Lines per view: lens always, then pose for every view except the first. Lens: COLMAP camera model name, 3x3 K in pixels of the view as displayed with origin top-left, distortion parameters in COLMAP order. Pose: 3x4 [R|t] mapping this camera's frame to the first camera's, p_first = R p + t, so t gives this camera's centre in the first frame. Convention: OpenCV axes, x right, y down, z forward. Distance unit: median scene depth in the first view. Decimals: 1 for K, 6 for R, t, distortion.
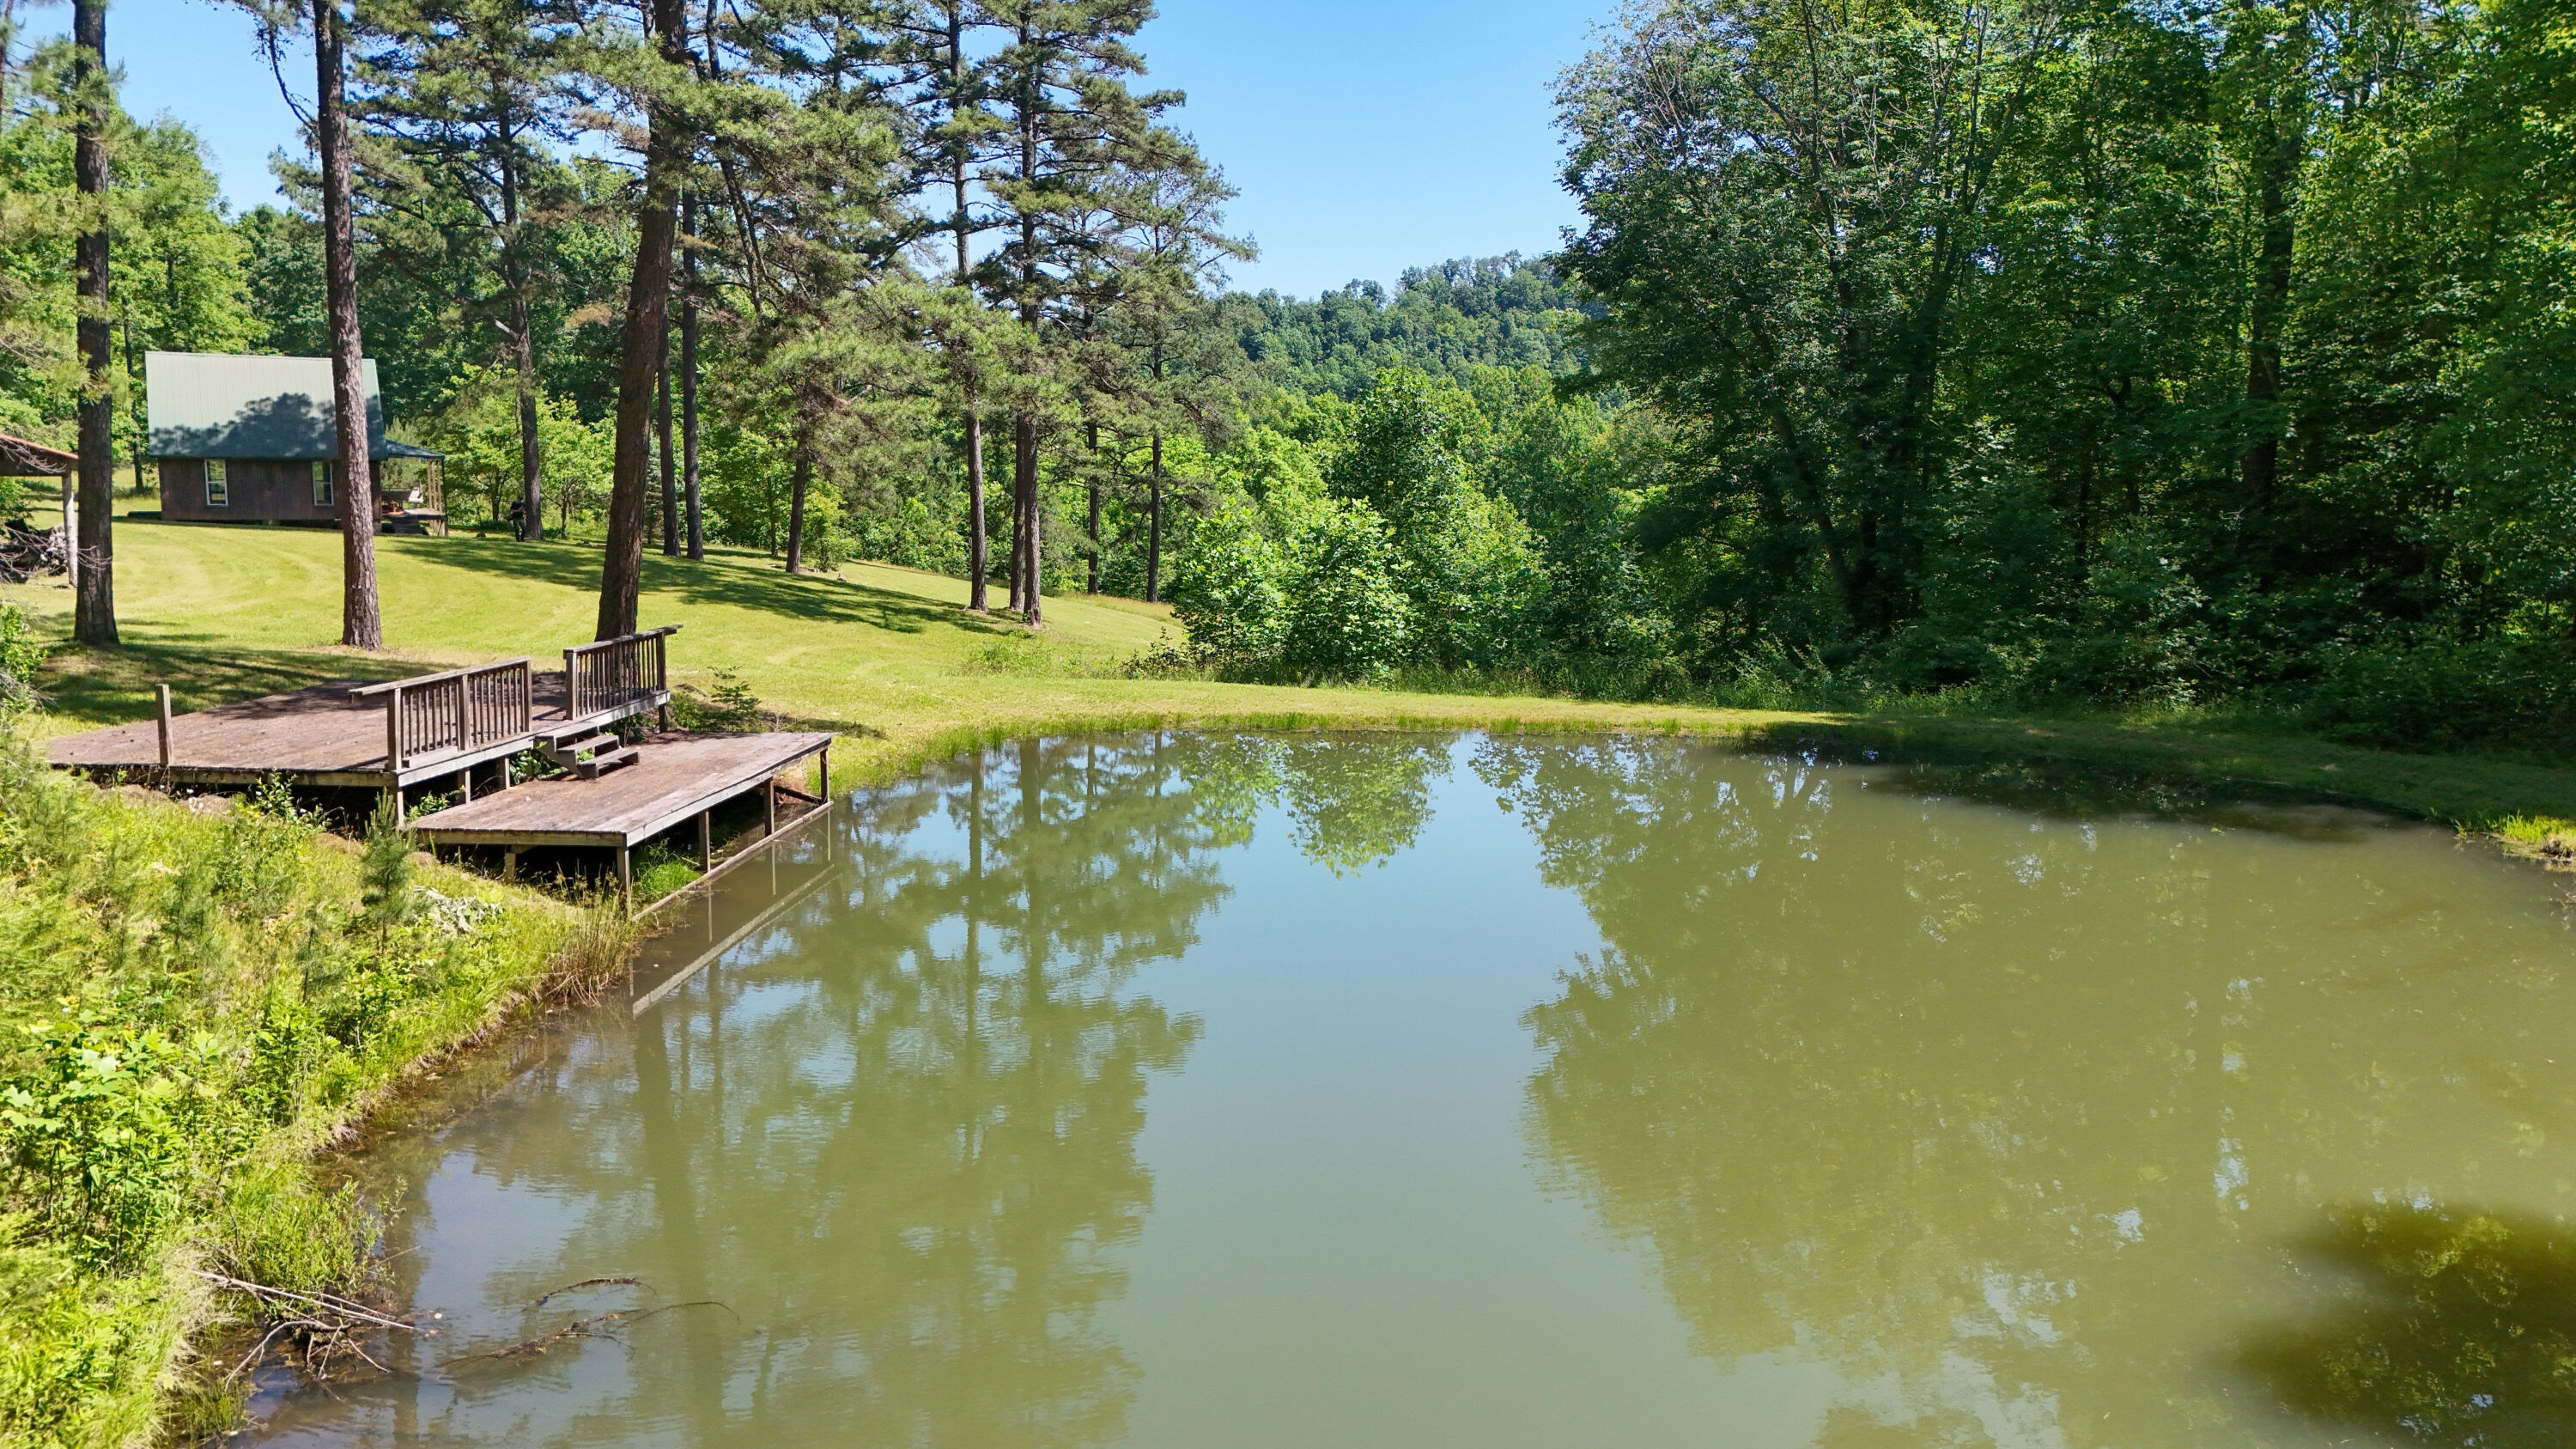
lens RADIAL K [[1888.3, 0, 1288.0], [0, 1888.3, 724.5], [0, 0, 1]] dist [0.073024, -0.078295]
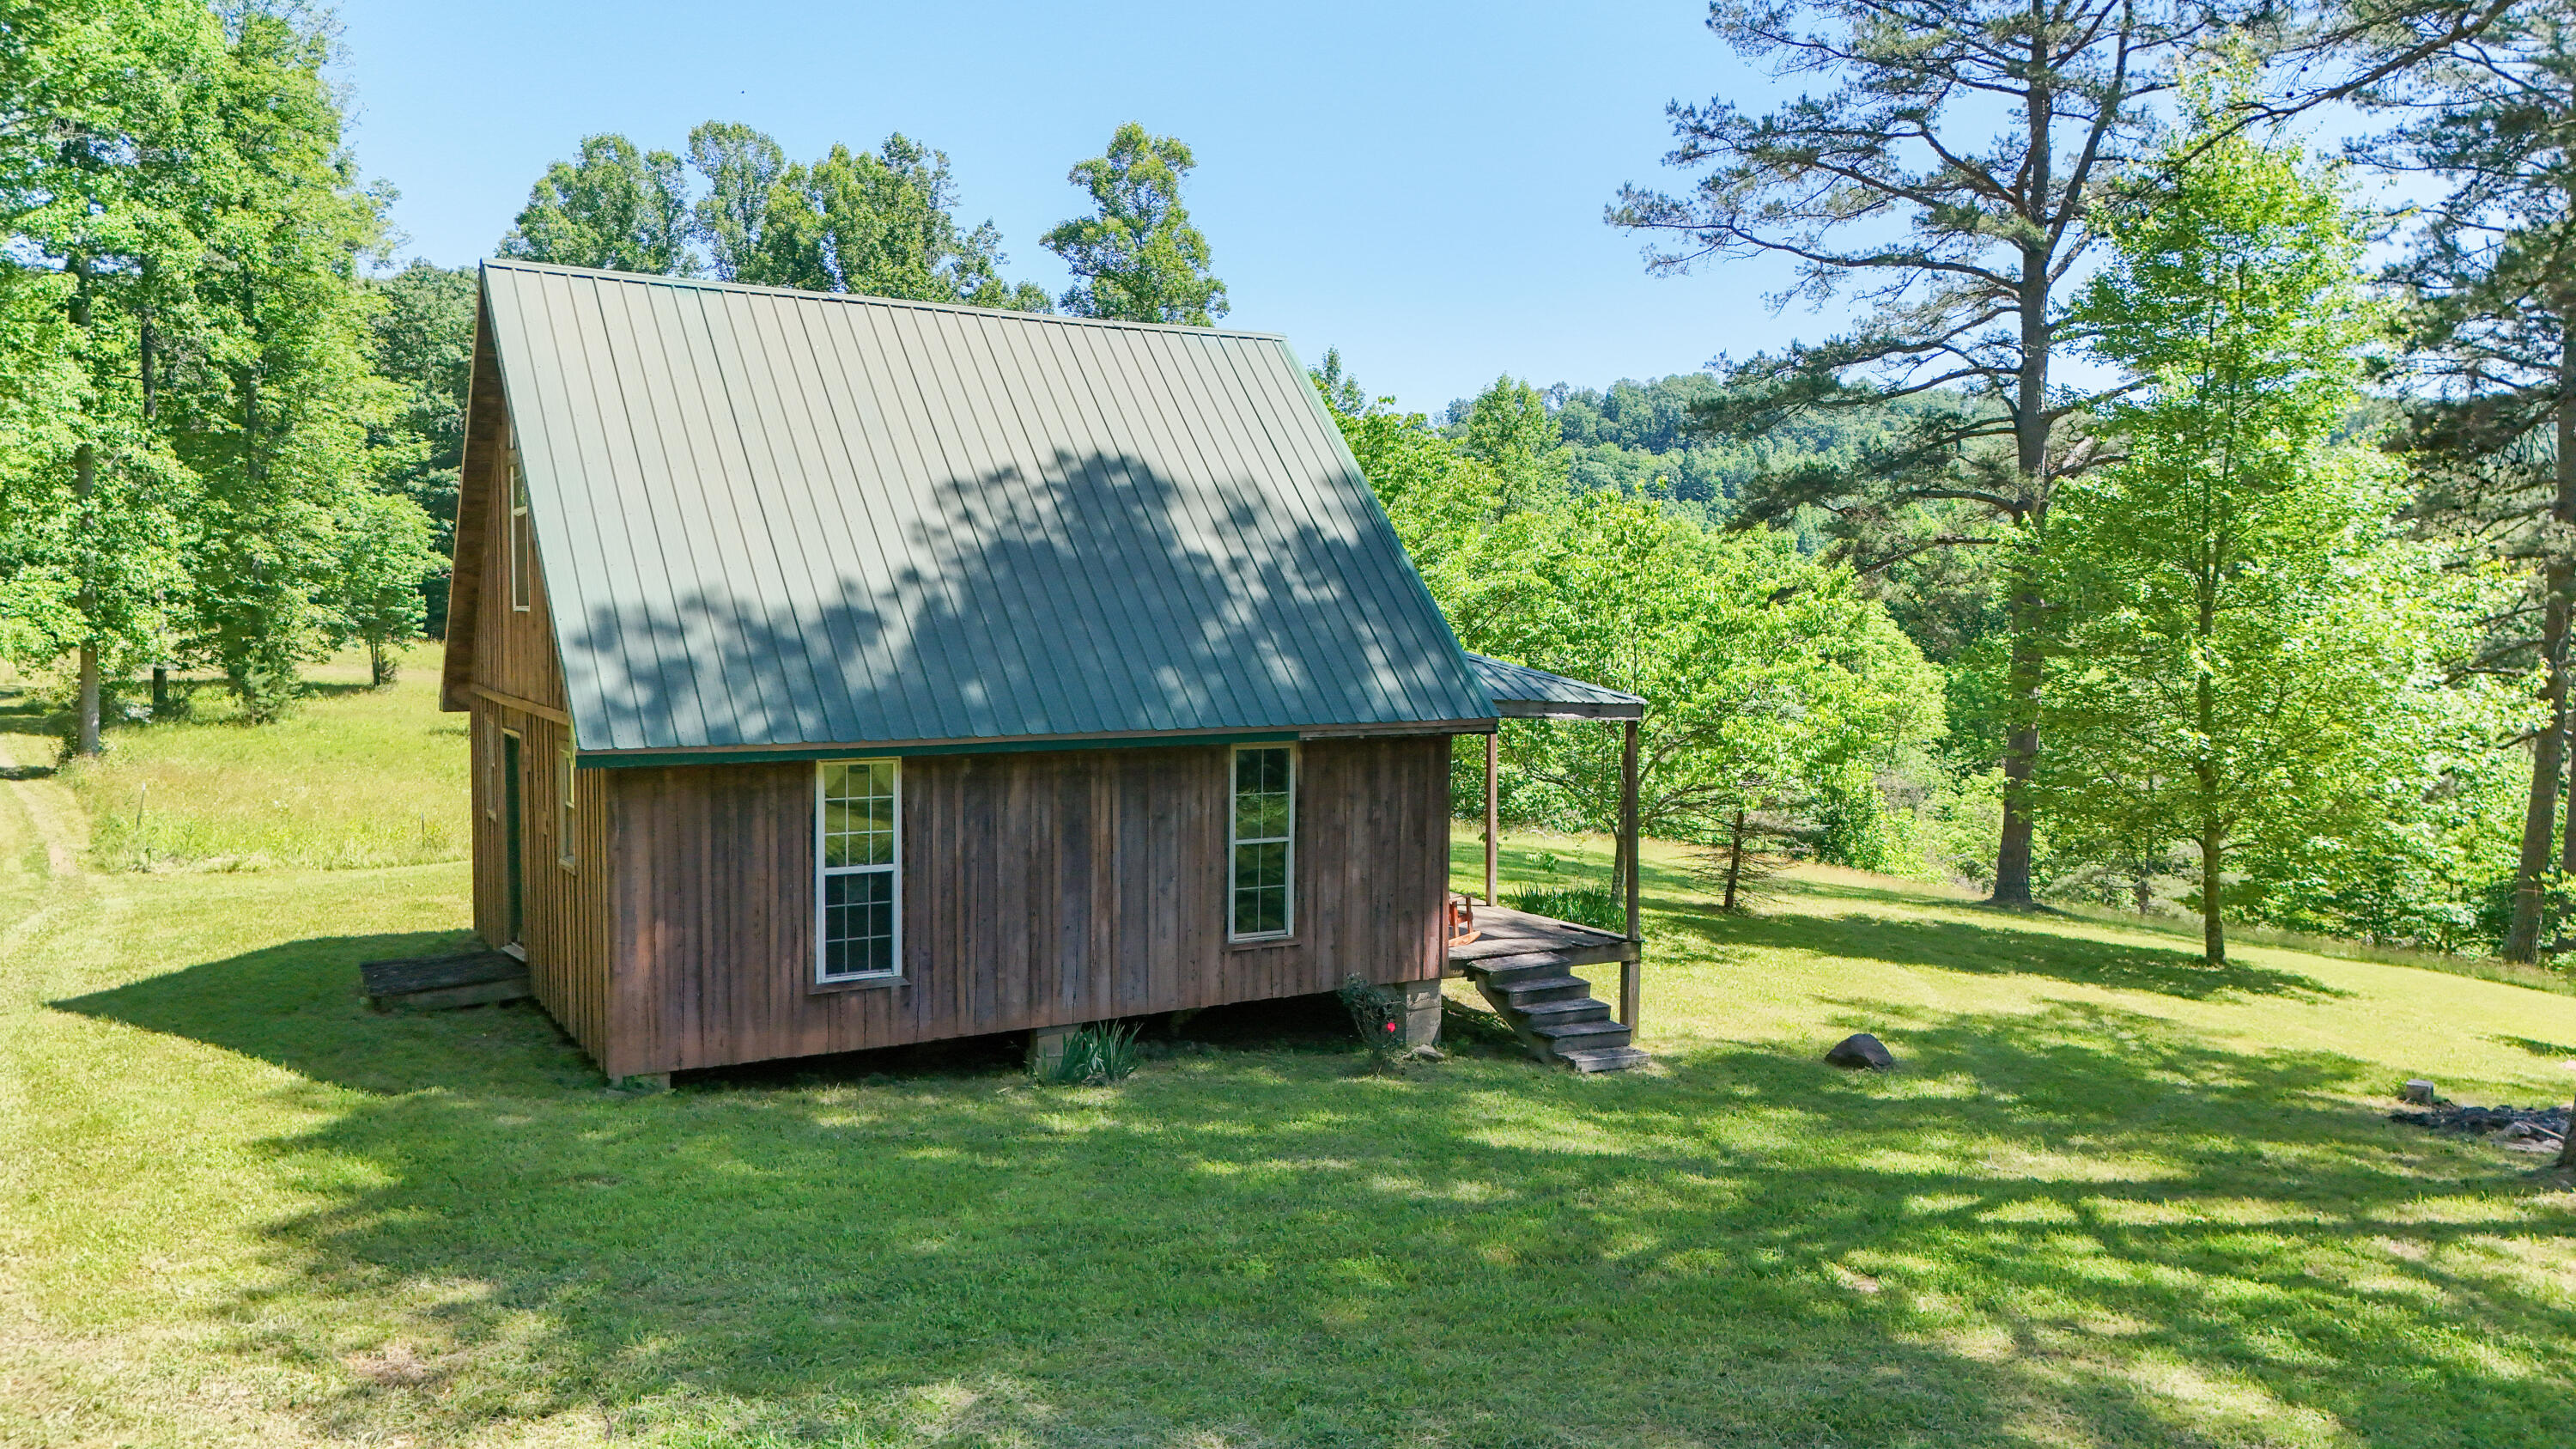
lens RADIAL K [[1888.5, 0, 1300.7], [0, 1888.5, 731.8], [0, 0, 1]] dist [0.071560, -0.078812]
pose [[0.999219, -0.008943, 0.038480, -0.058616], [0.011594, 0.997533, -0.069229, -0.014171], [-0.037766, 0.069621, 0.996858, 0.089384]]
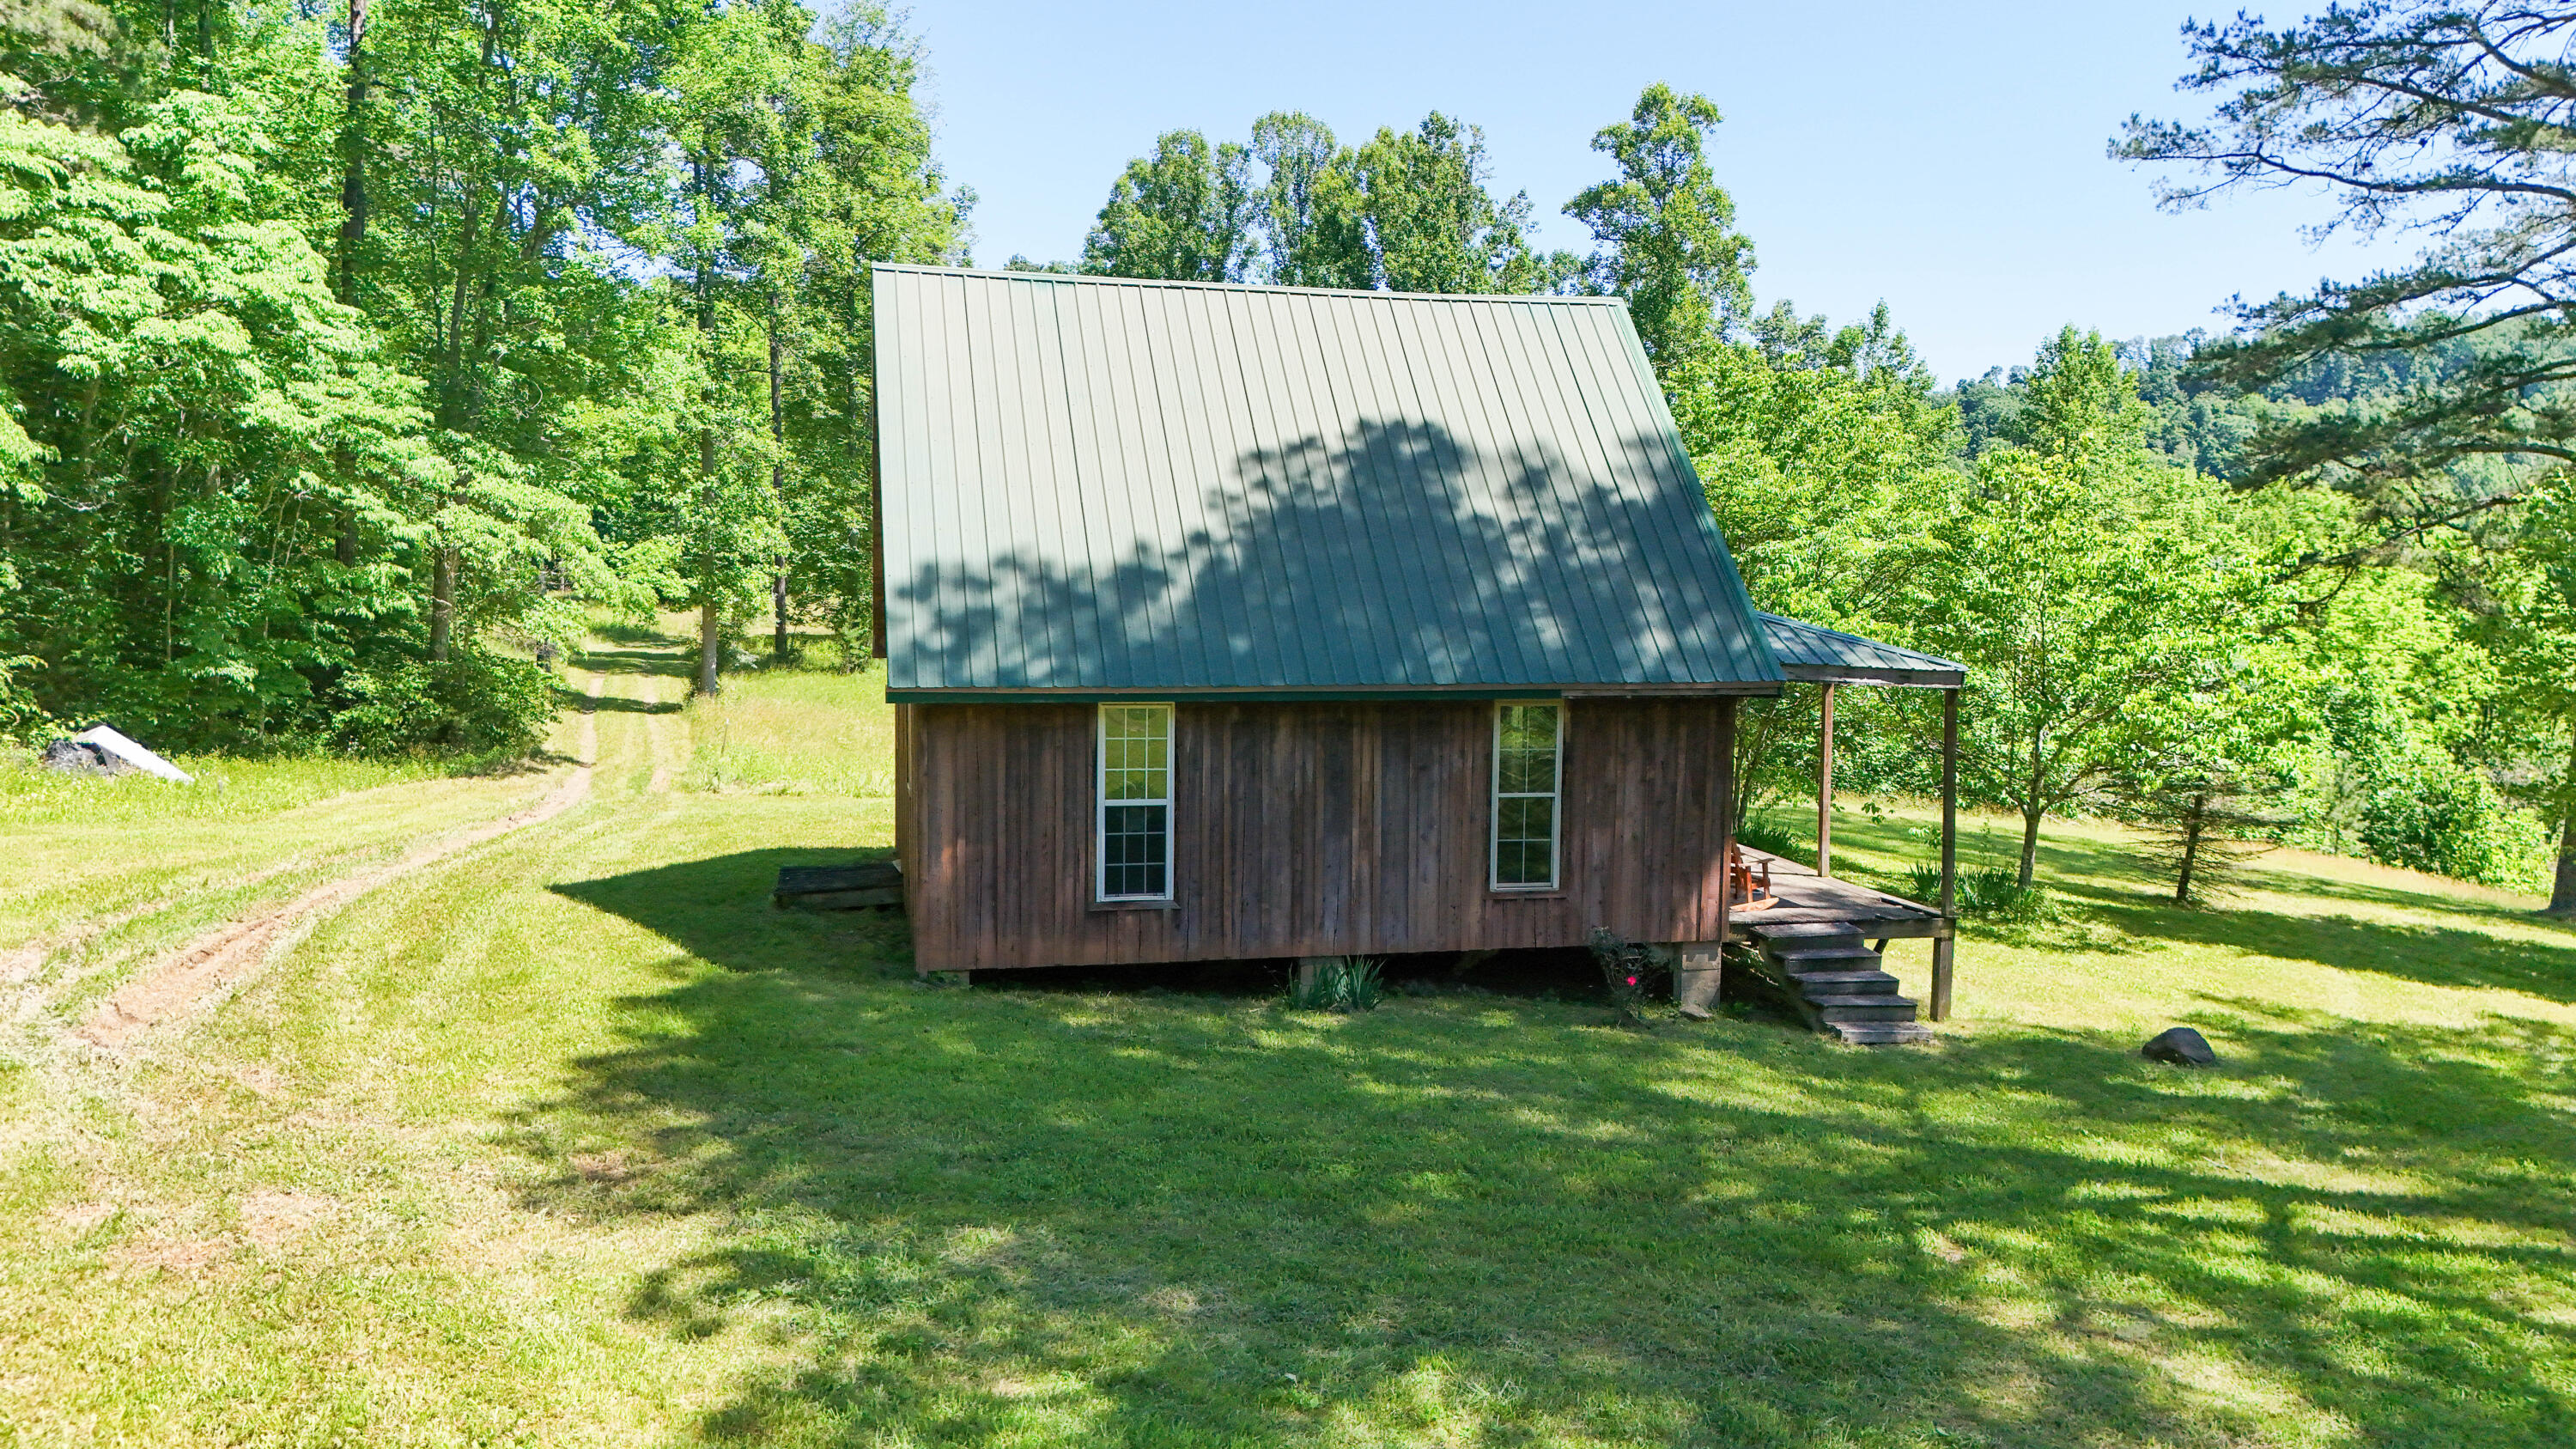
lens RADIAL K [[1888.3, 0, 1288.0], [0, 1888.3, 724.5], [0, 0, 1]] dist [0.073024, -0.078295]
pose [[0.966185, 0.020252, -0.257055, -0.054582], [-0.034964, 0.997993, -0.052790, -0.013933], [0.255470, 0.059993, 0.964954, 0.088529]]
